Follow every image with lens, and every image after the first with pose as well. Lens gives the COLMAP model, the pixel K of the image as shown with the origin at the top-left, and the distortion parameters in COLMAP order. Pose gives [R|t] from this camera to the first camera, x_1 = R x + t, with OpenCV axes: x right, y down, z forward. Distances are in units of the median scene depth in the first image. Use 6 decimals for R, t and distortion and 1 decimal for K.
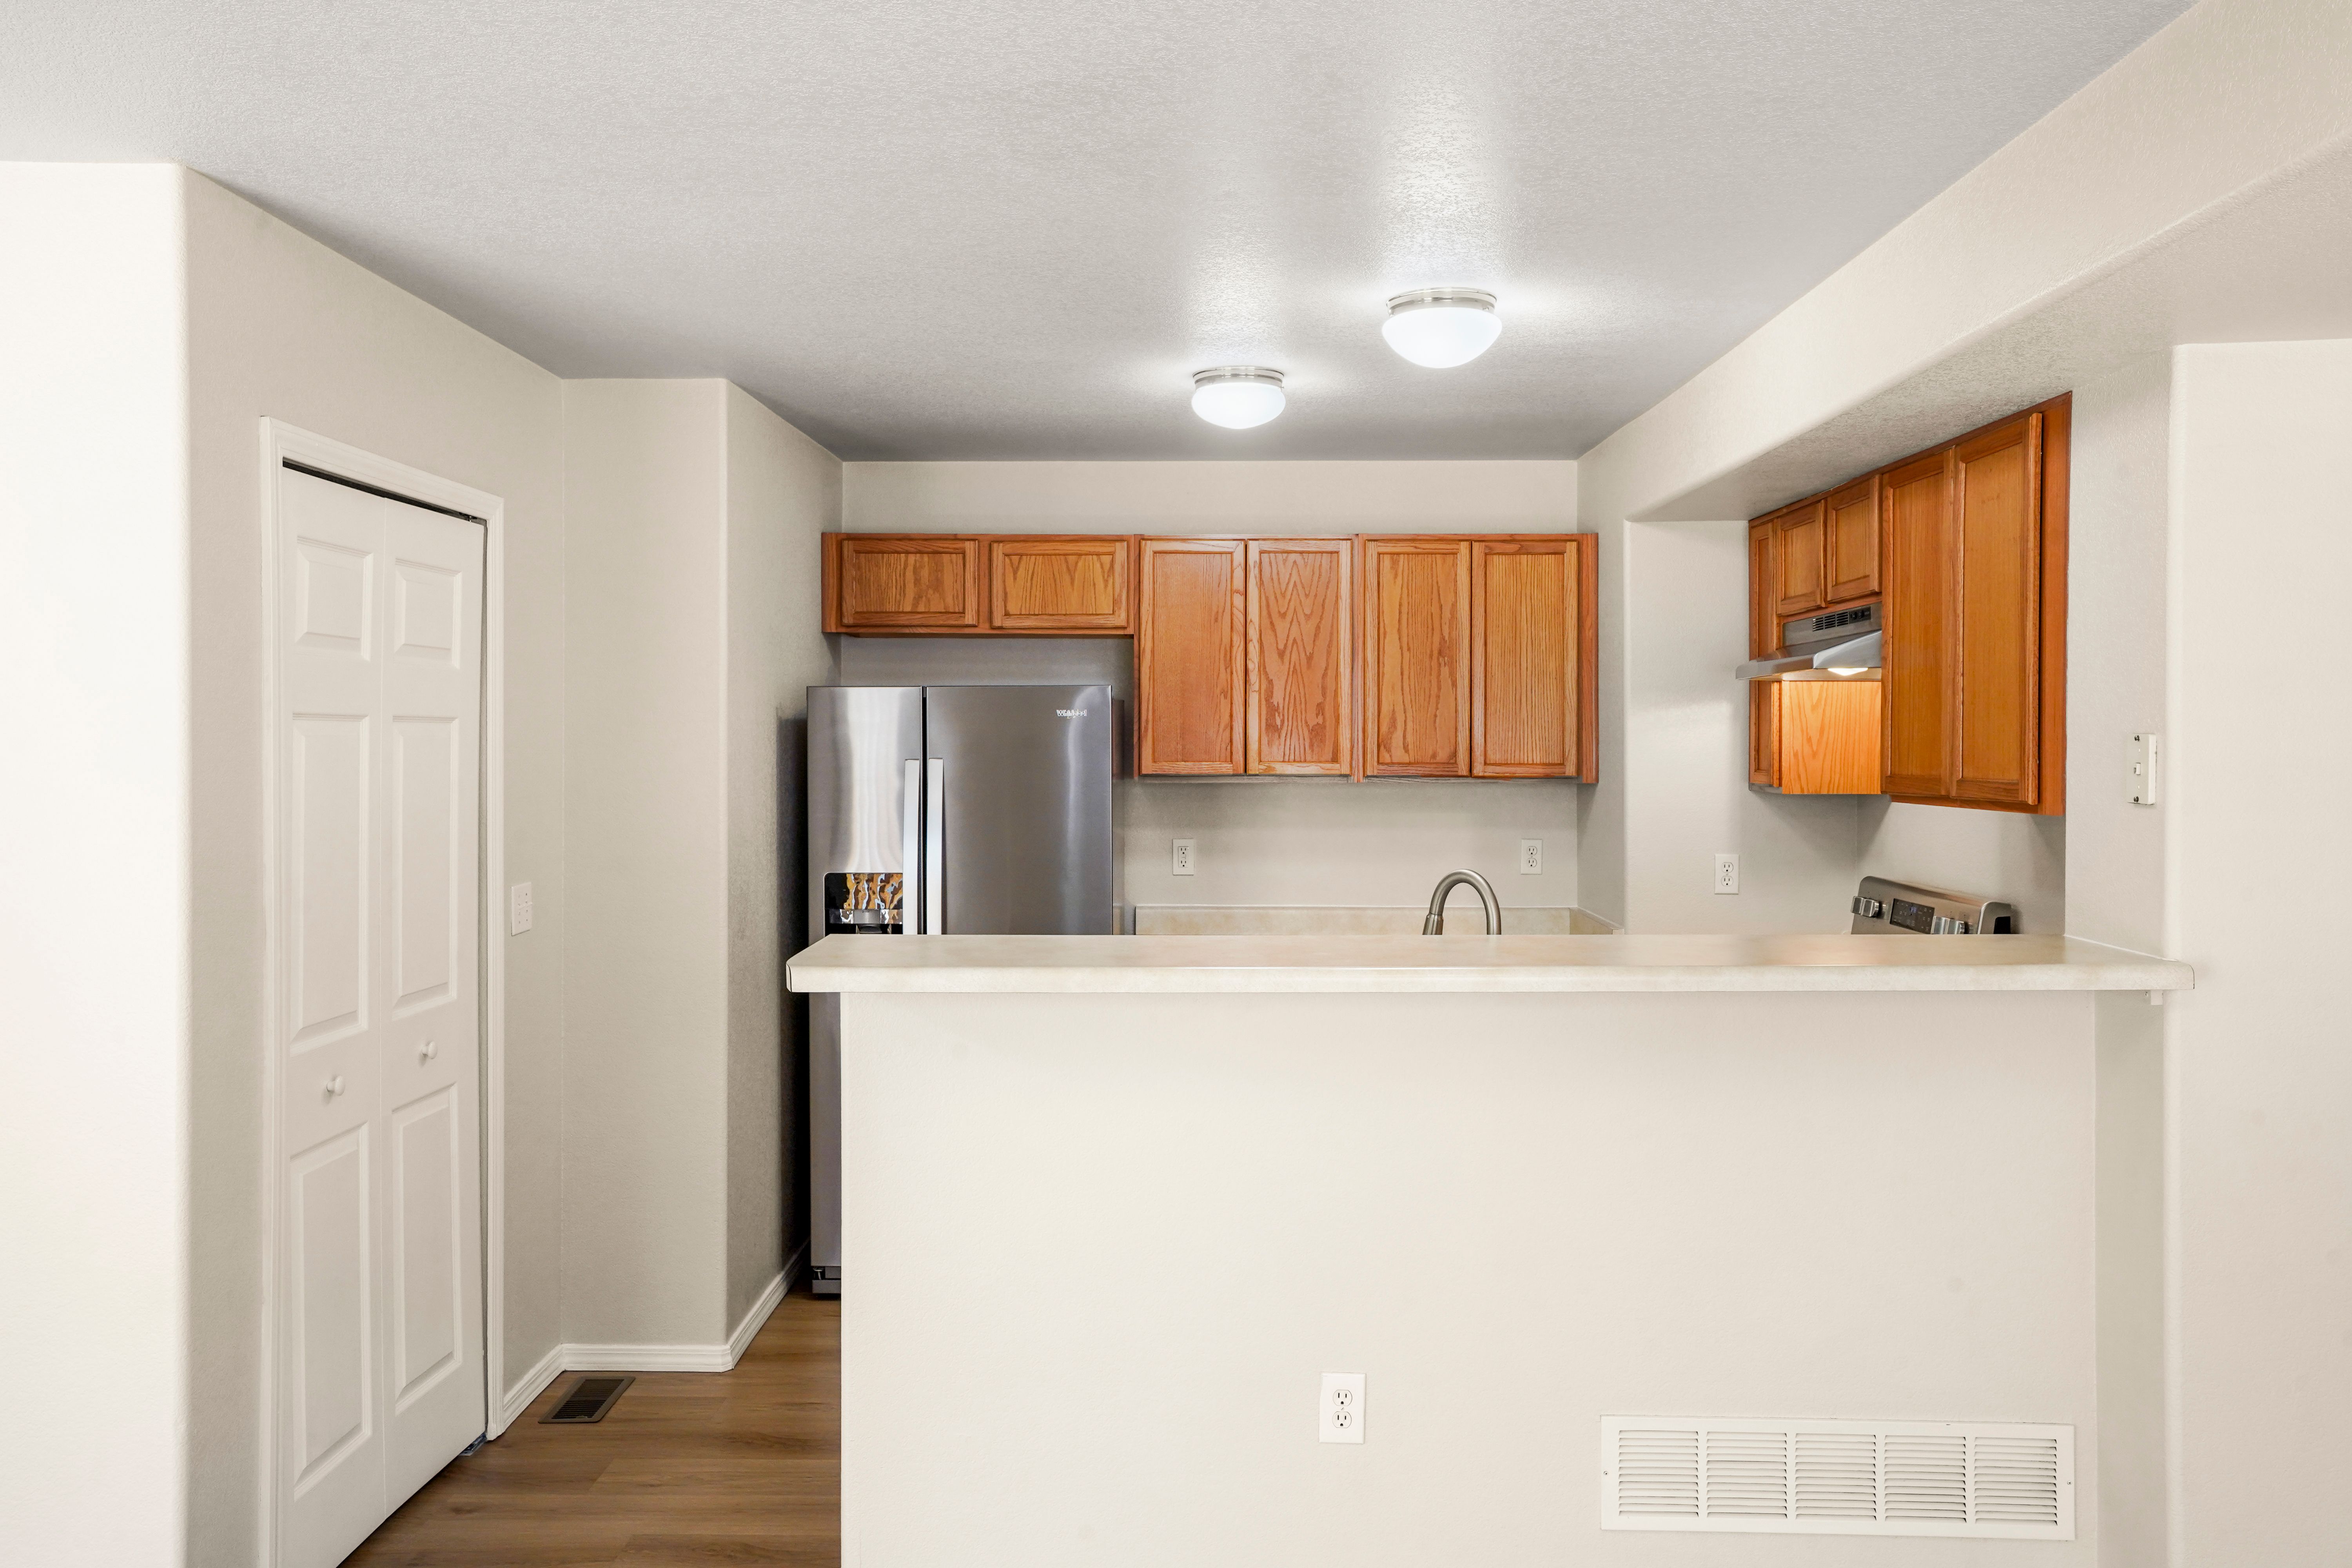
lens RADIAL K [[1790.2, 0, 1187.3], [0, 1790.2, 770.4], [0, 0, 1]] dist [0.006846, 0.019946]
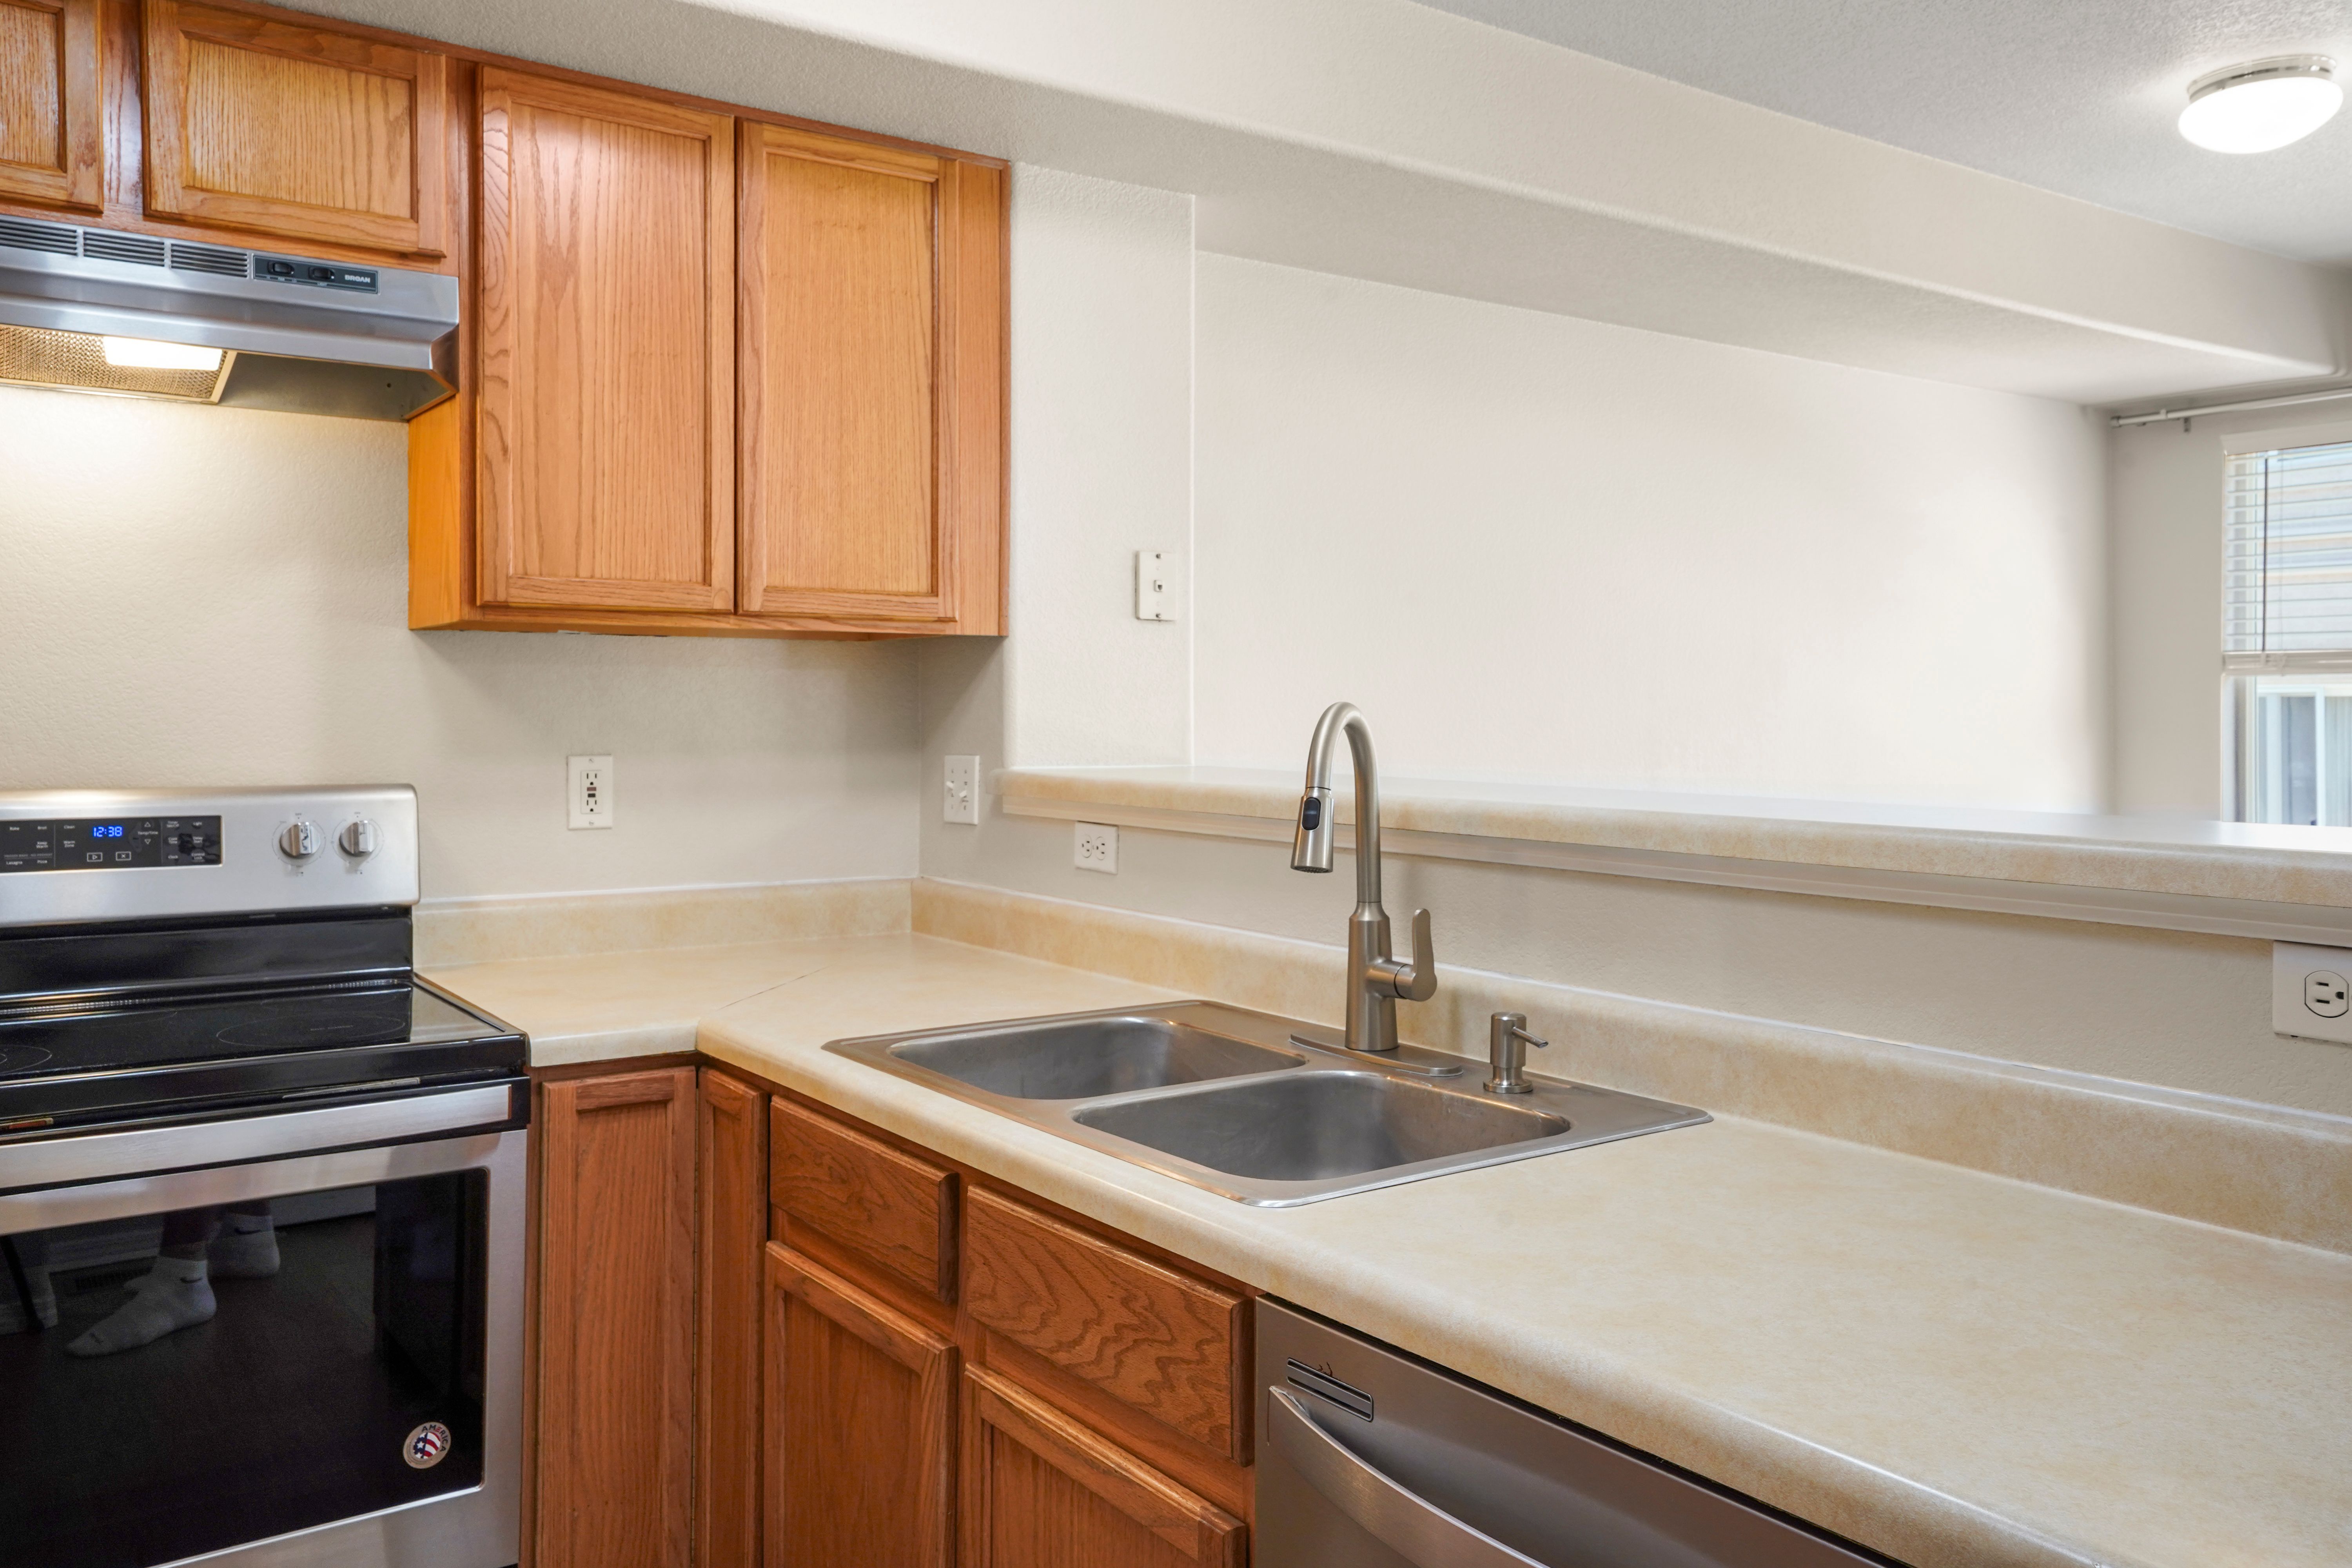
lens RADIAL K [[1790.2, 0, 1205.8], [0, 1790.2, 697.2], [0, 0, 1]] dist [0.006846, 0.019946]
pose [[-0.588611, 0.004246, 0.808405, -0.169767], [0.010245, 0.999945, 0.002208, 0.032877], [-0.808351, 0.009582, -0.588622, 0.855343]]
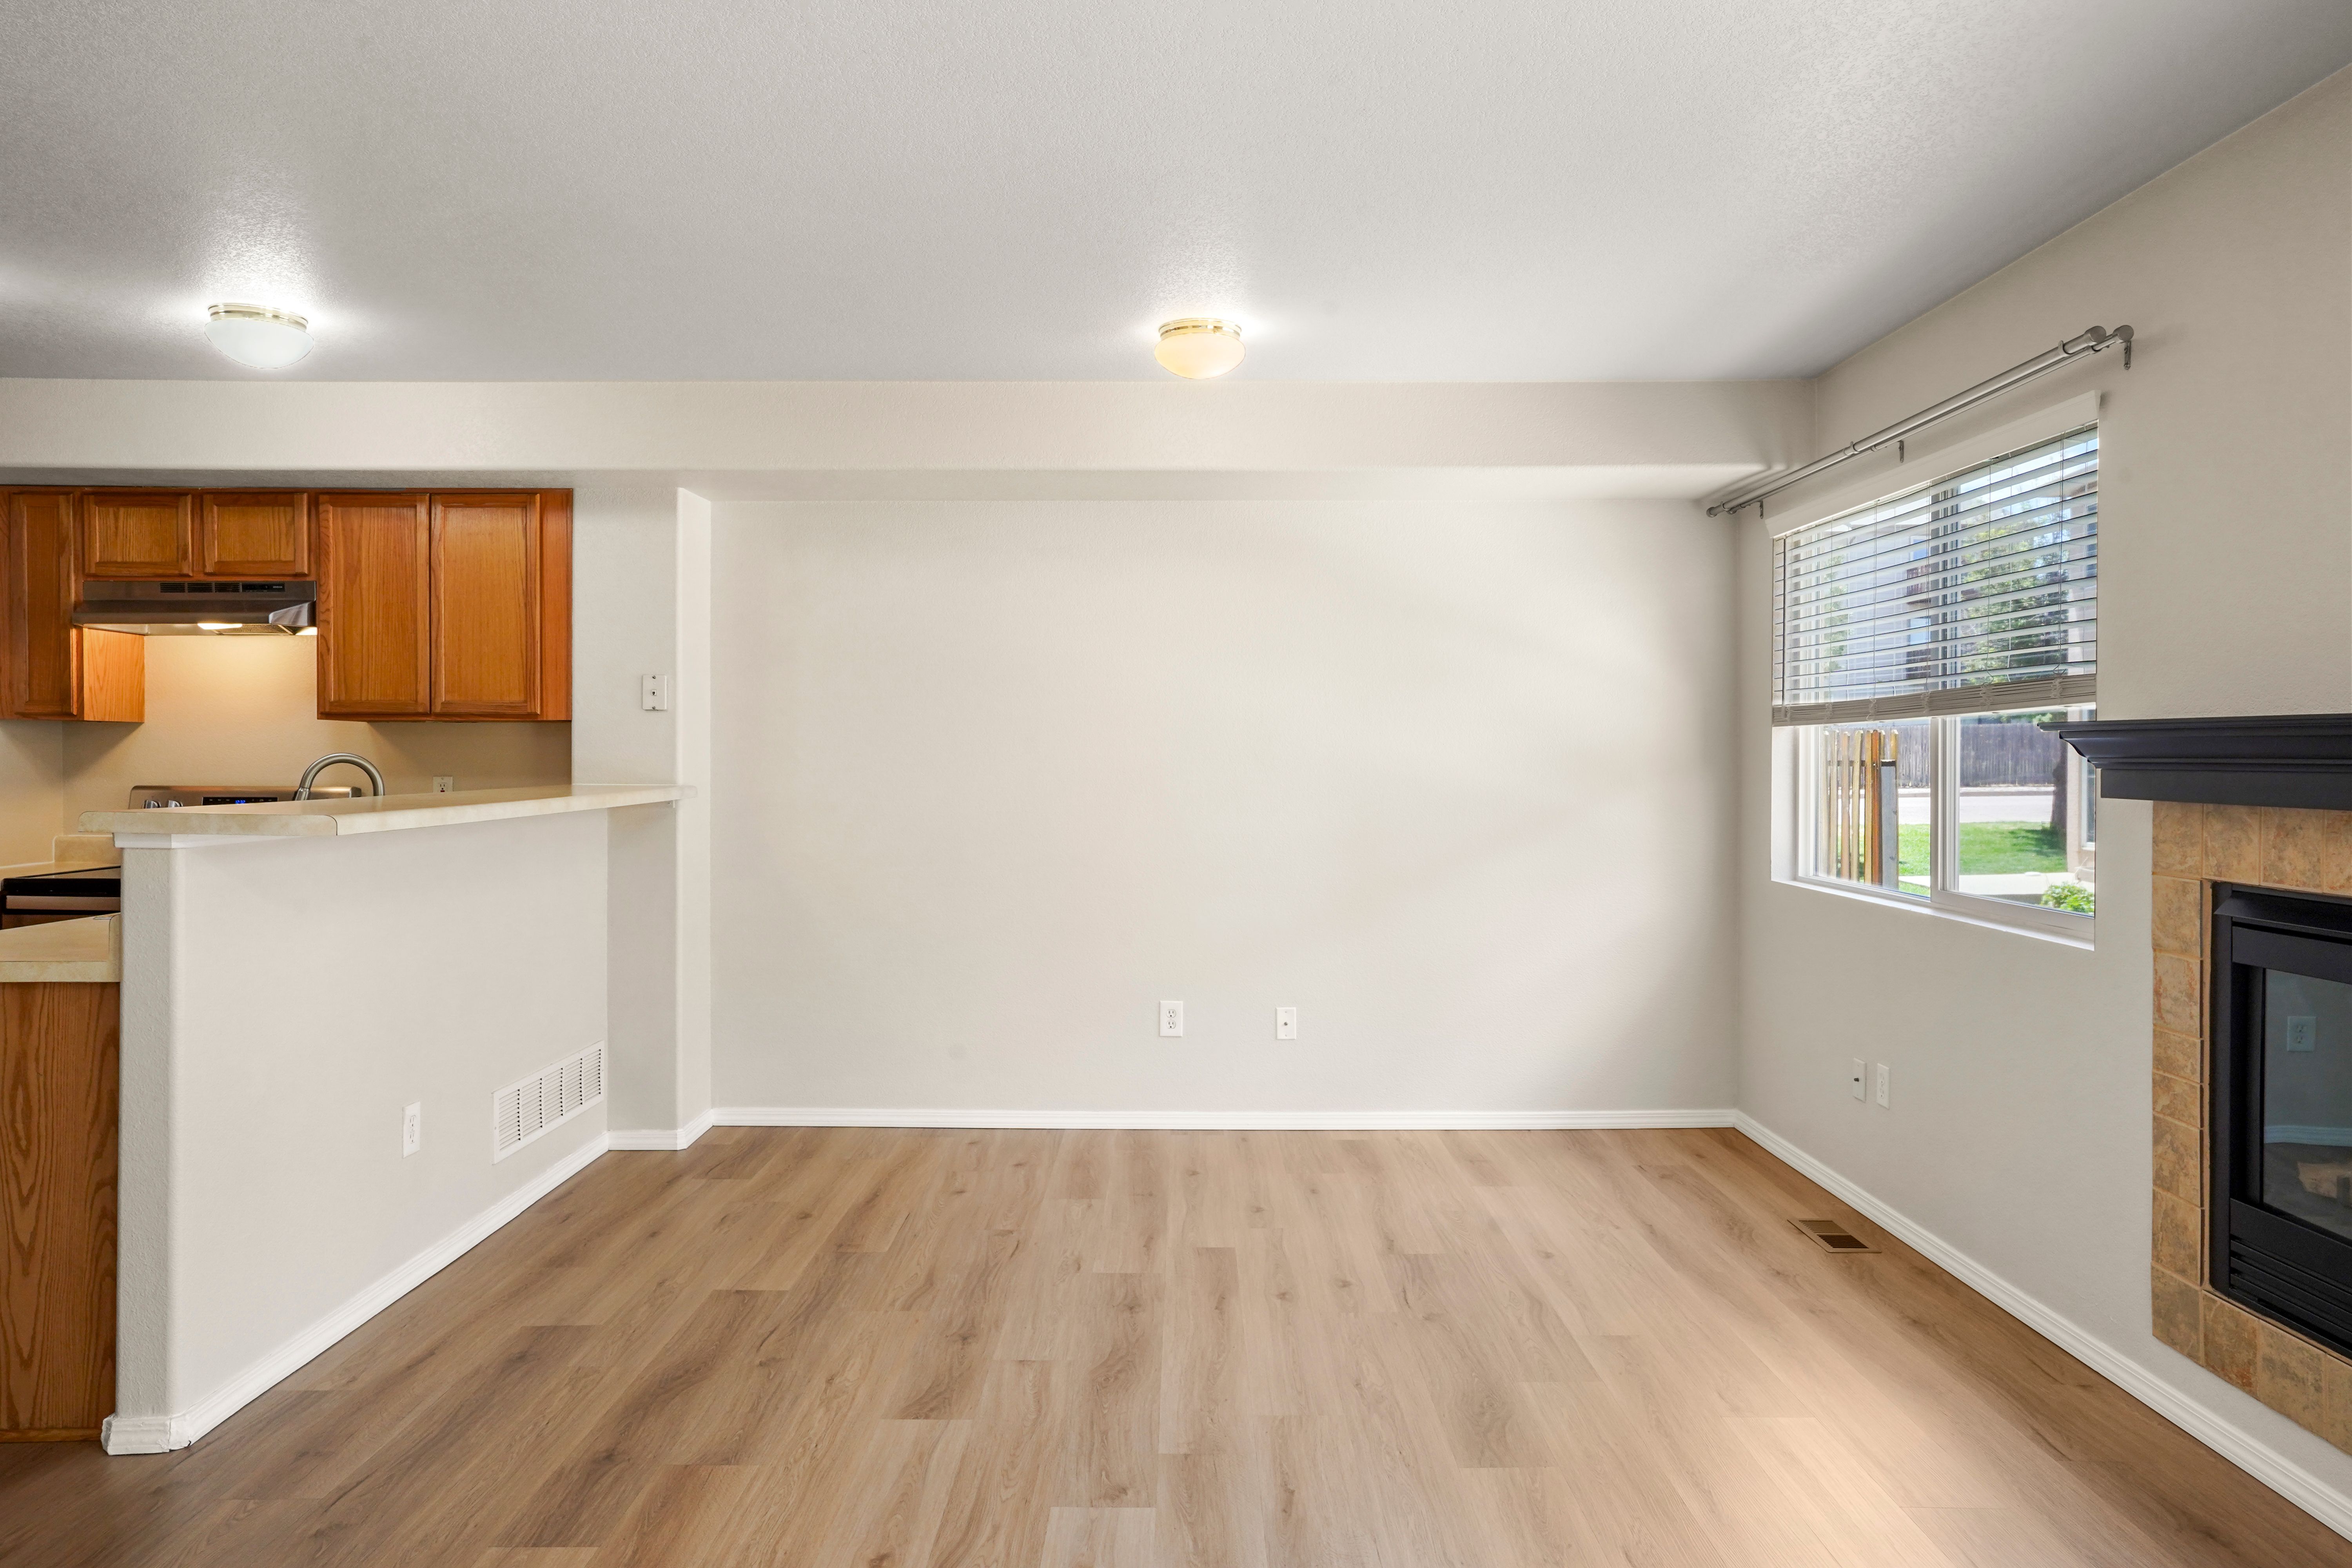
lens RADIAL K [[1506.4, 0, 1165.3], [0, 1506.4, 774.1], [0, 0, 1]] dist [0.003804, 0.016254]
pose [[-0.005014, -0.011562, 0.999921, -0.627092], [0.013597, 0.999840, 0.011629, 0.042380], [-0.999895, 0.013654, -0.004856, 0.234381]]
